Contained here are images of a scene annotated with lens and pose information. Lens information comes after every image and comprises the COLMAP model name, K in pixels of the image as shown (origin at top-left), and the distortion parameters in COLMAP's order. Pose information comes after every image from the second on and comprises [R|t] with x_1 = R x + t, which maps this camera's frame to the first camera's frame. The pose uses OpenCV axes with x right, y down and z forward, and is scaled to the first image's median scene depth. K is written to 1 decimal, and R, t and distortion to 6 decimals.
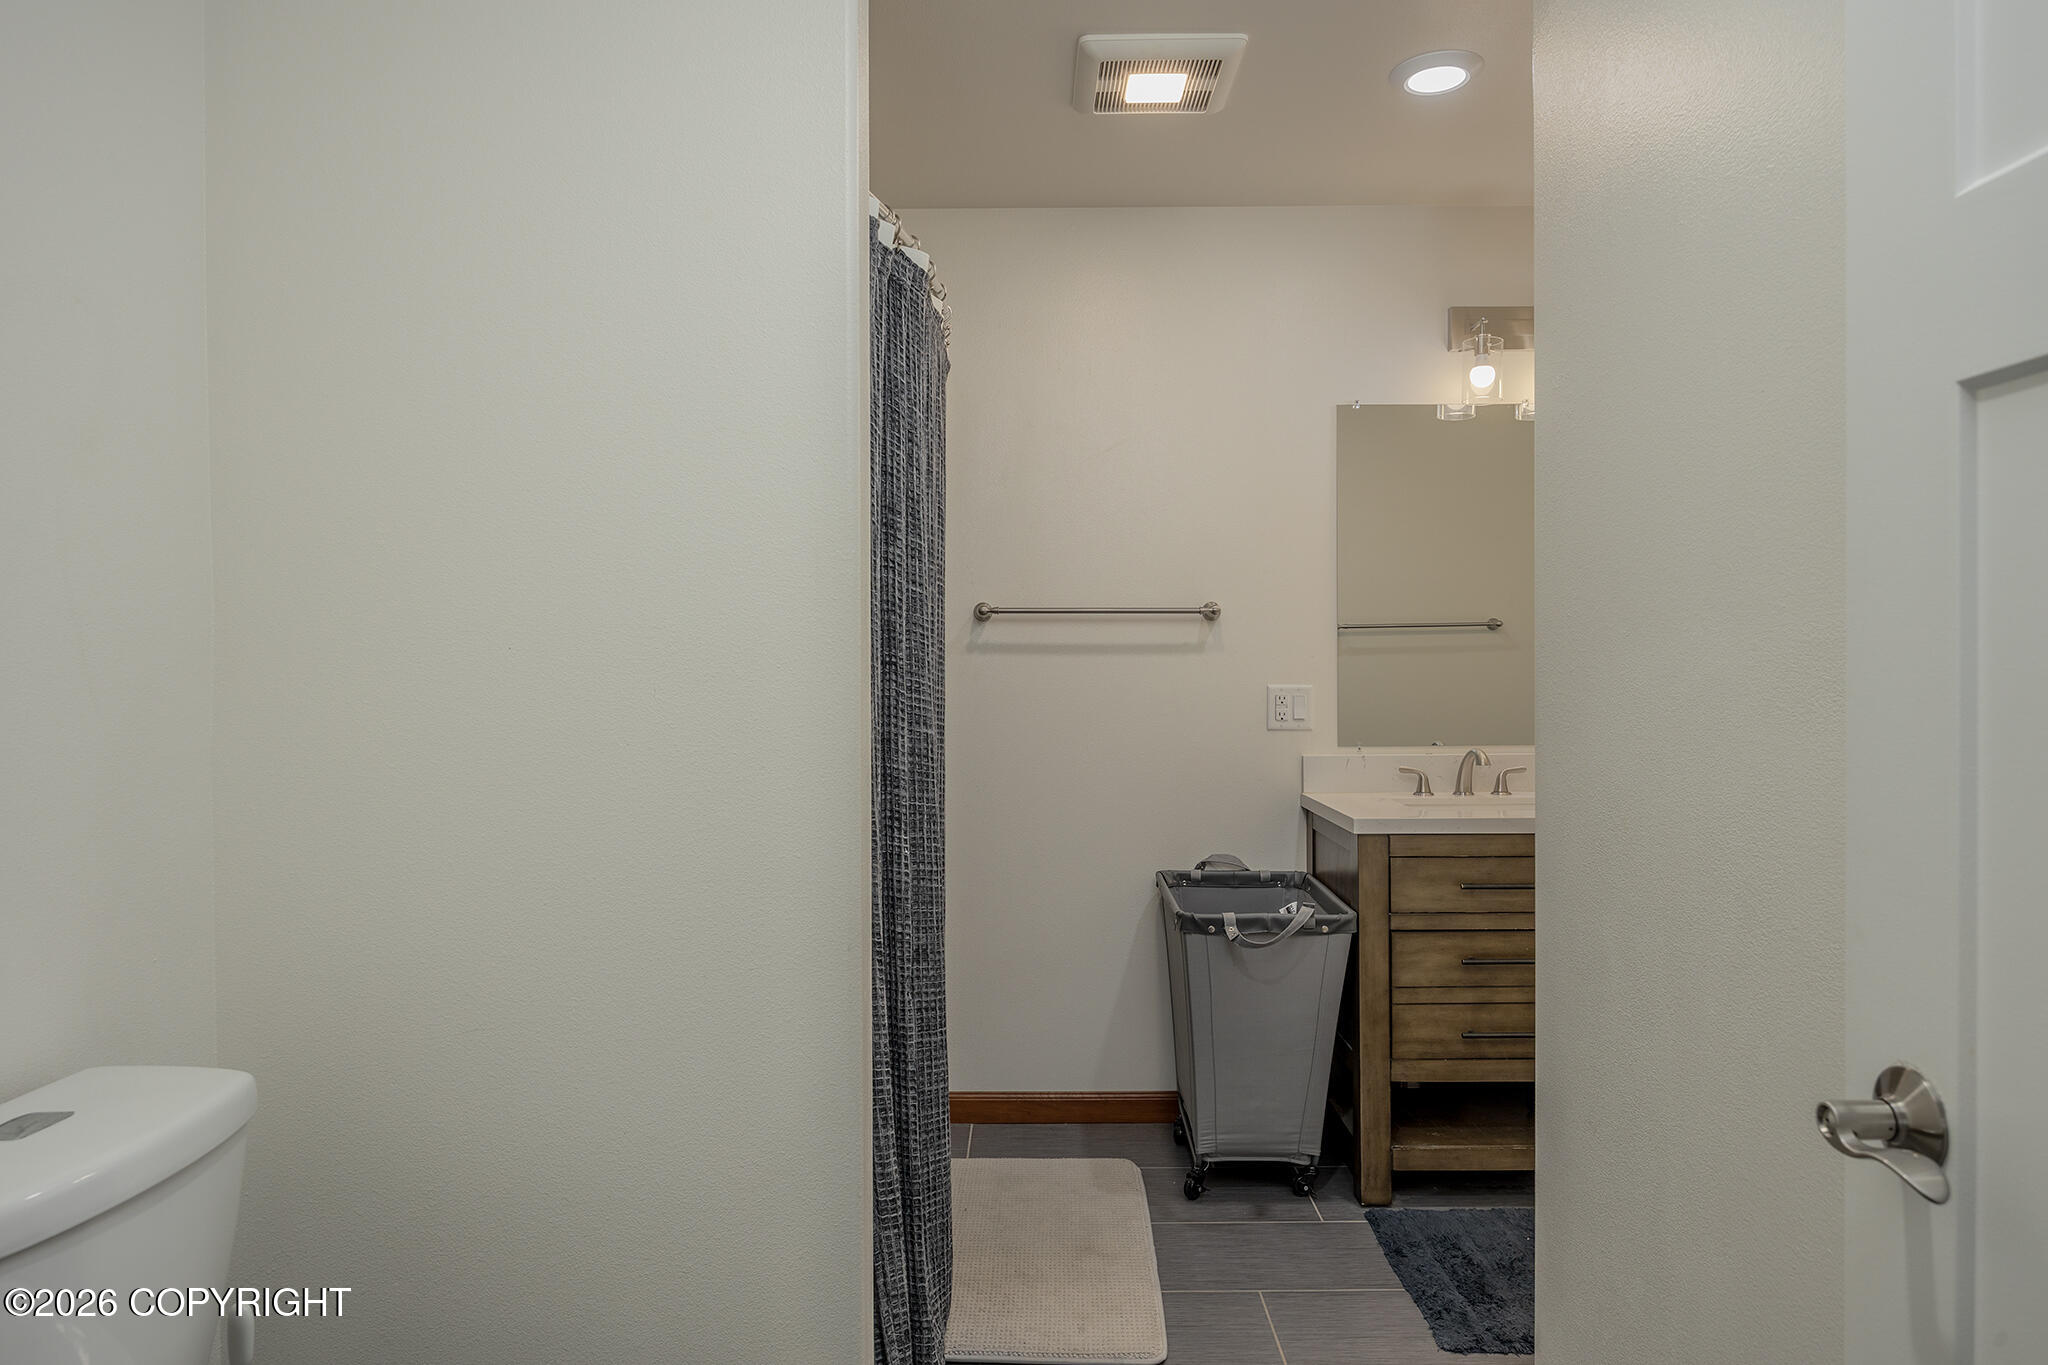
lens RADIAL K [[1214.8, 0, 1023.2], [0, 1214.8, 670.1], [0, 0, 1]] dist [-0.002547, -0.000225]
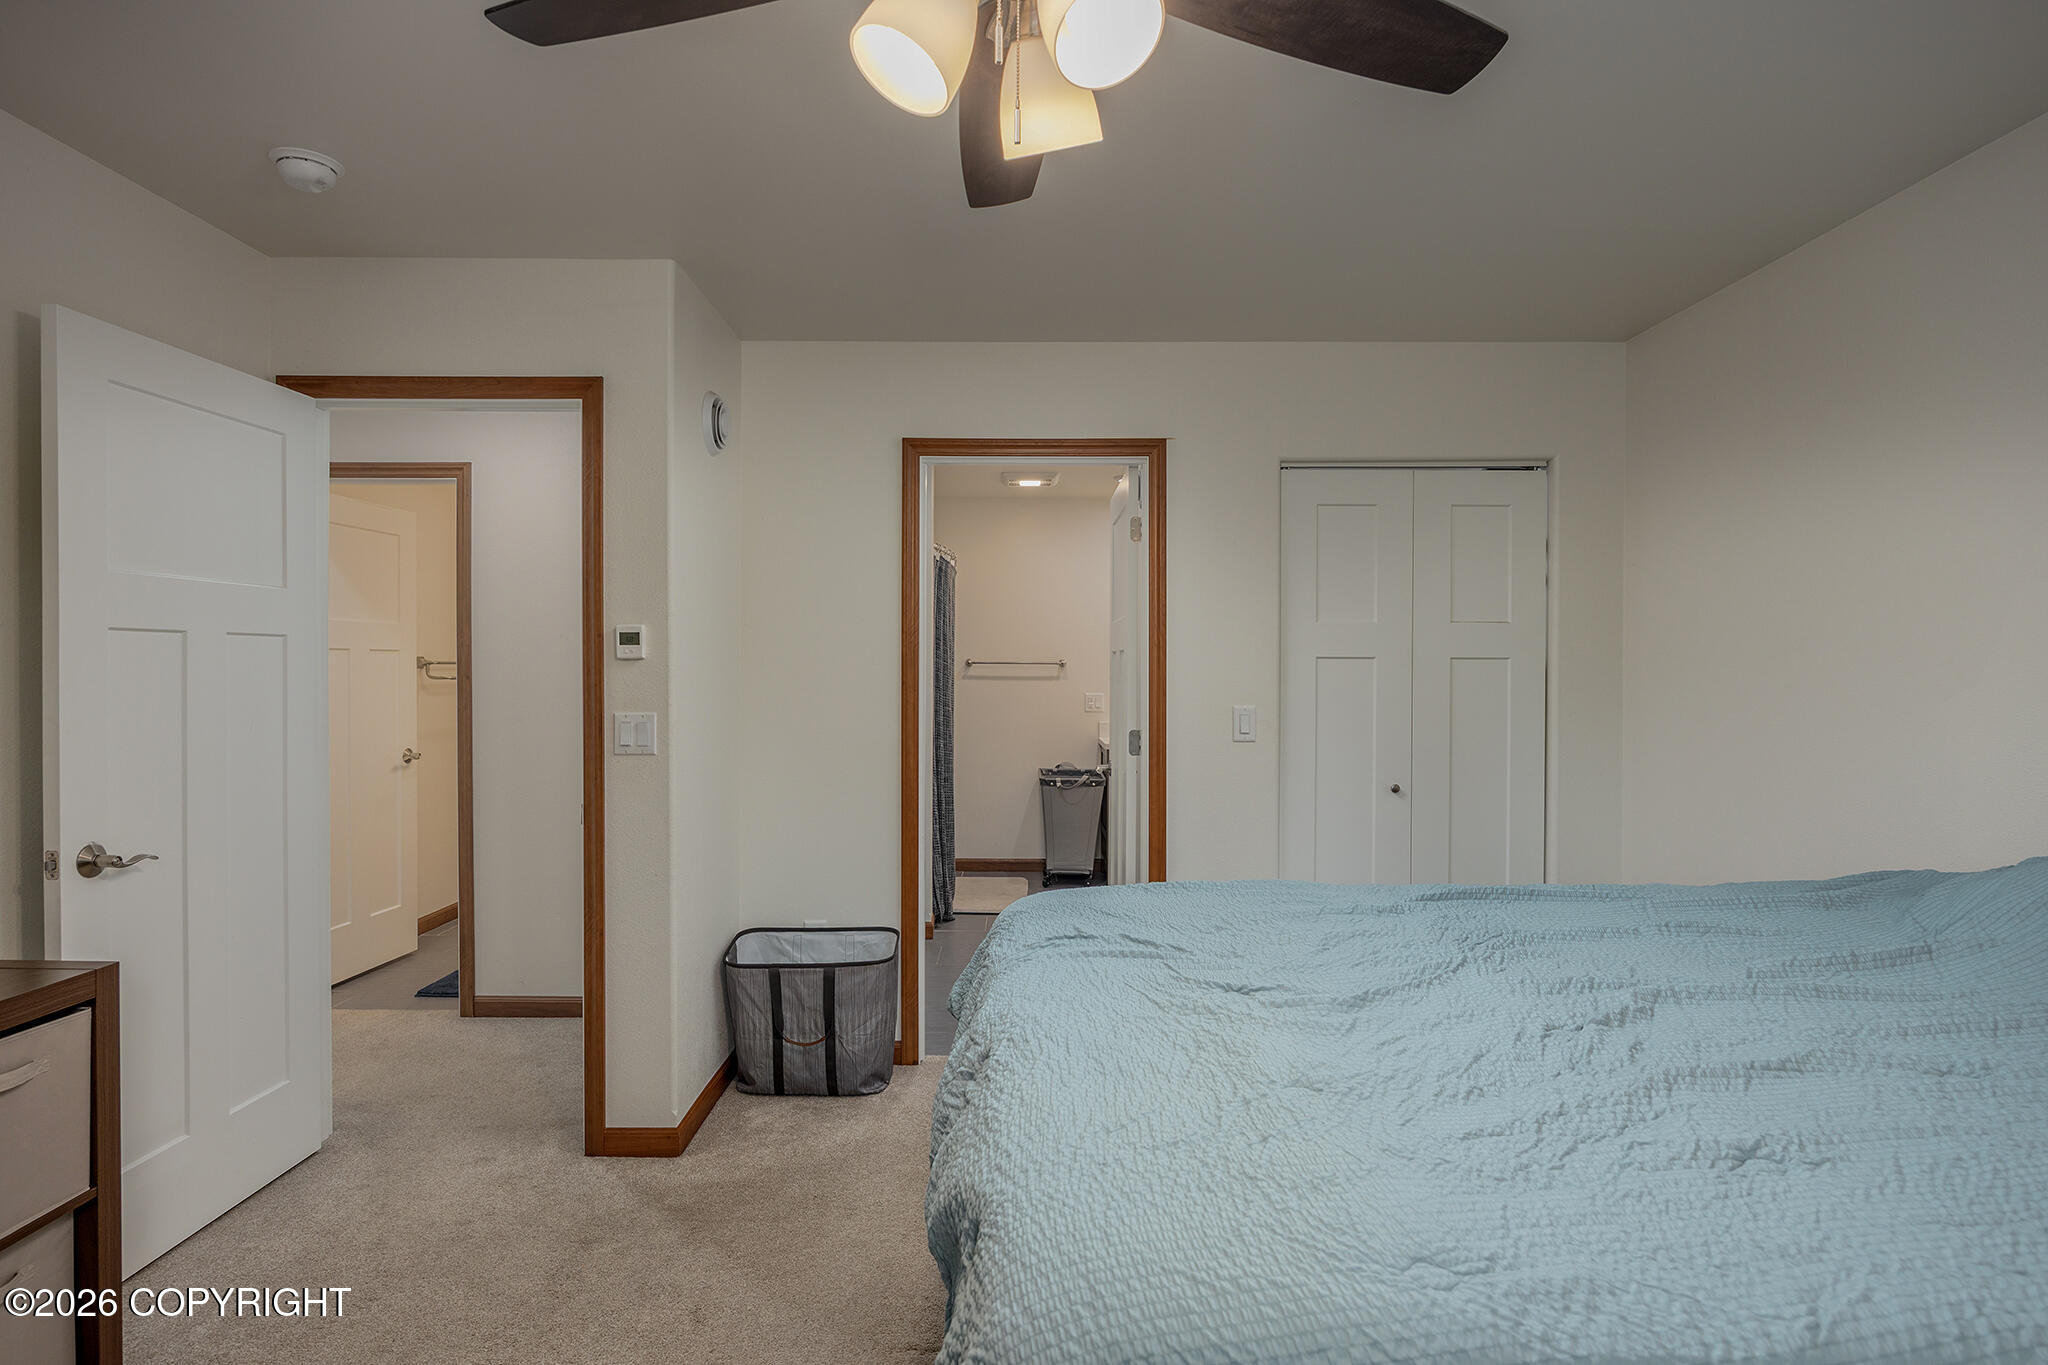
lens RADIAL K [[1073.7, 0, 1018.3], [0, 1073.7, 678.9], [0, 0, 1]] dist [0.000796, -0.000060]
pose [[0.999962, 0.008483, 0.001758, 0.072362], [-0.008494, 0.999946, 0.006036, -0.033621], [-0.001706, -0.006051, 0.999980, -1.351399]]
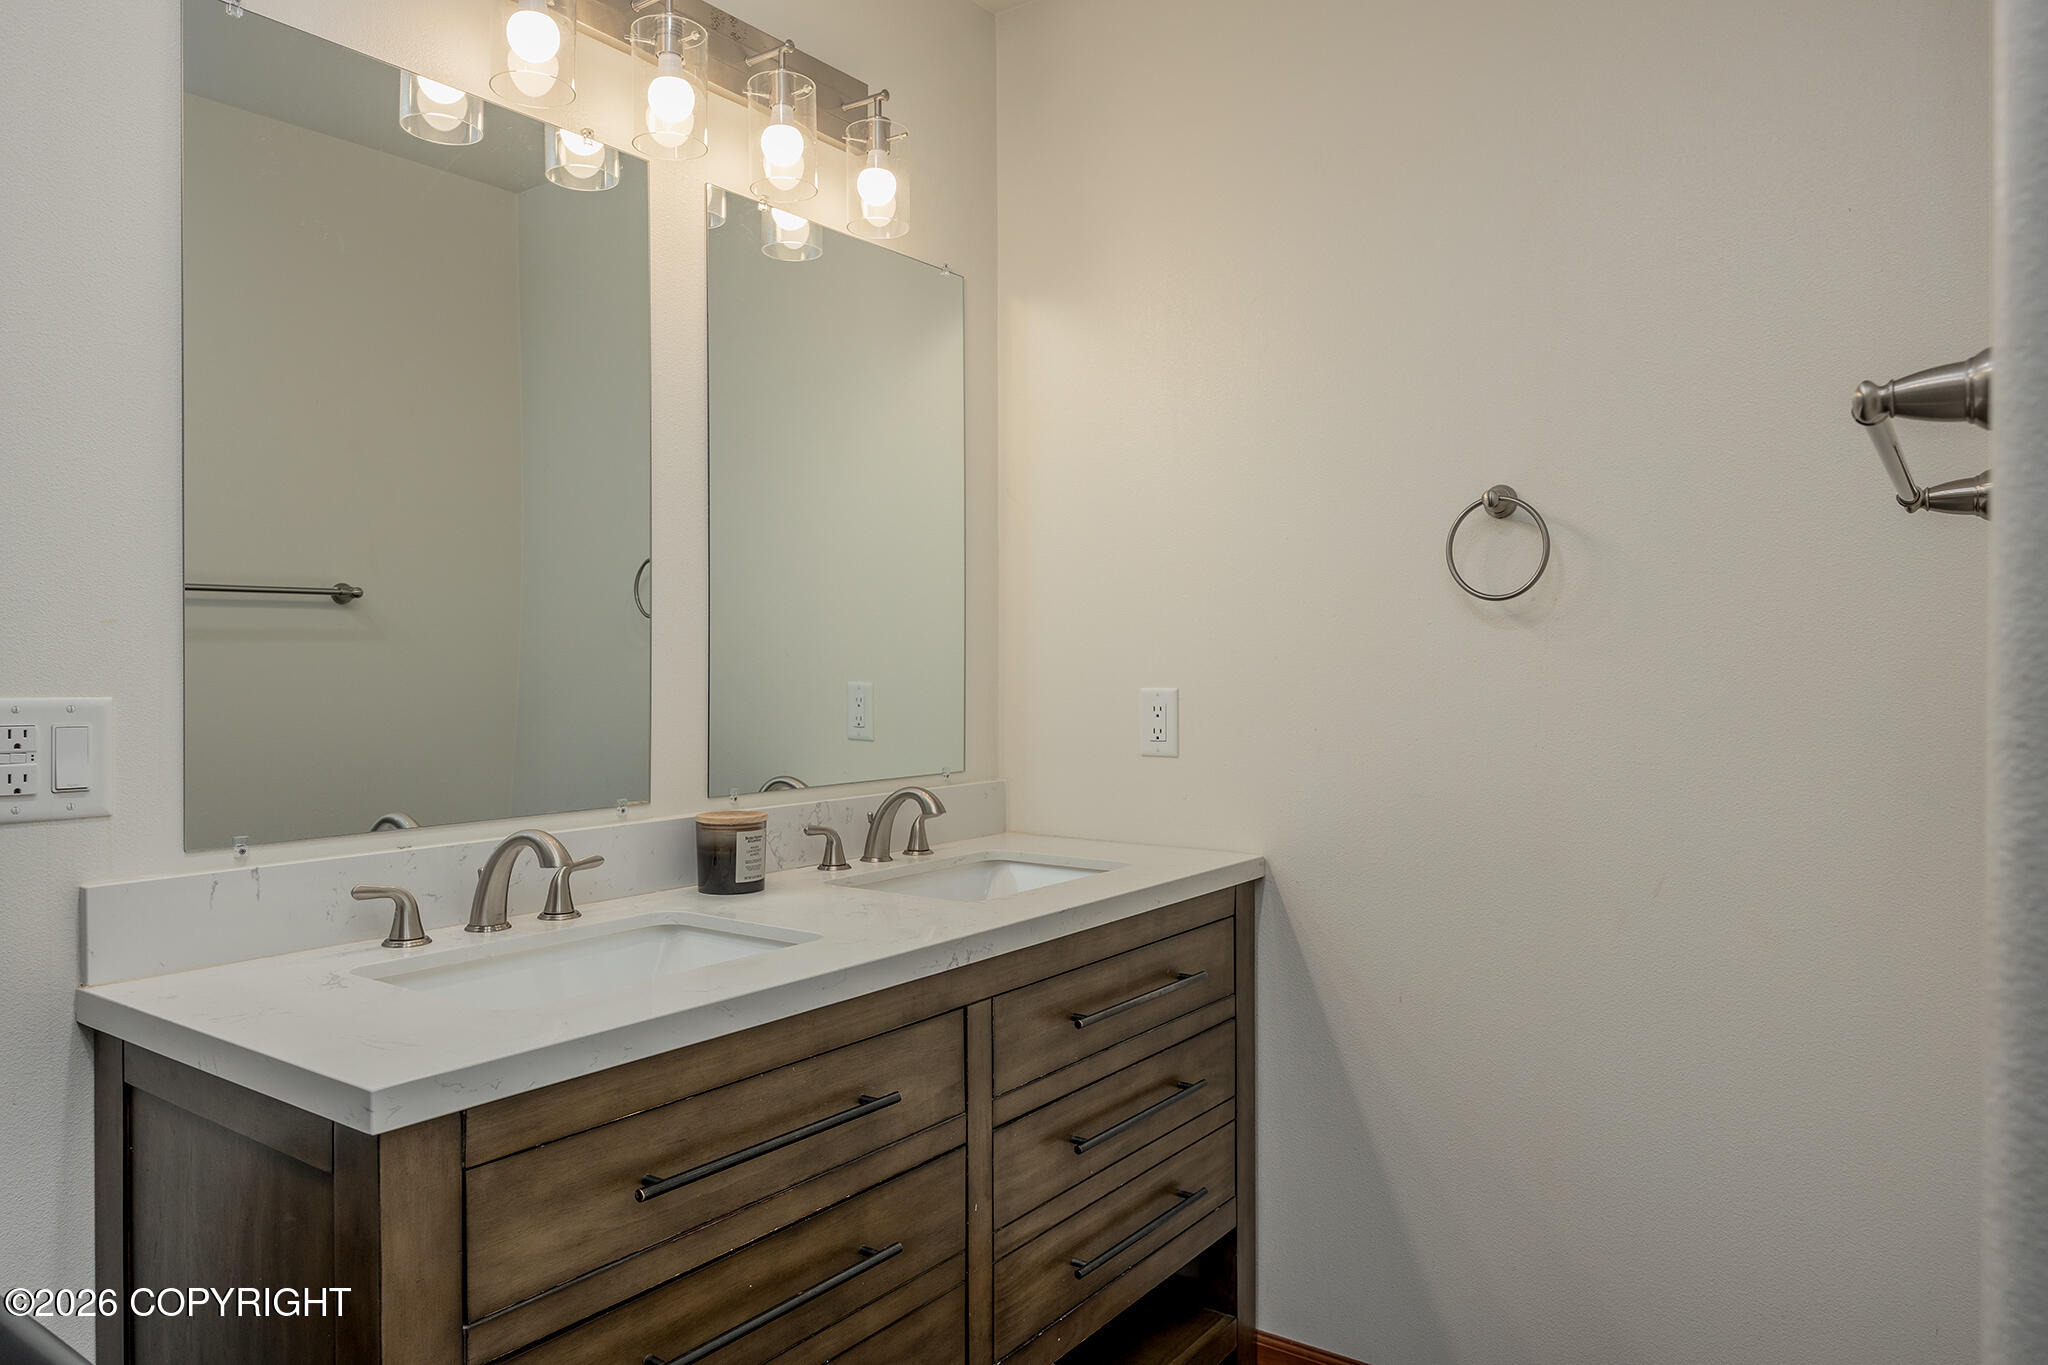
lens RADIAL K [[1342.8, 0, 1024.0], [0, 1342.8, 682.5], [0, 0, 1]] dist [-0.000827, -0.001242]
pose [[0.571842, -0.000836, 0.820364, 0.068356], [-0.000881, 0.999998, 0.001633, 0.008225], [-0.820363, -0.001656, 0.571840, 0.619239]]
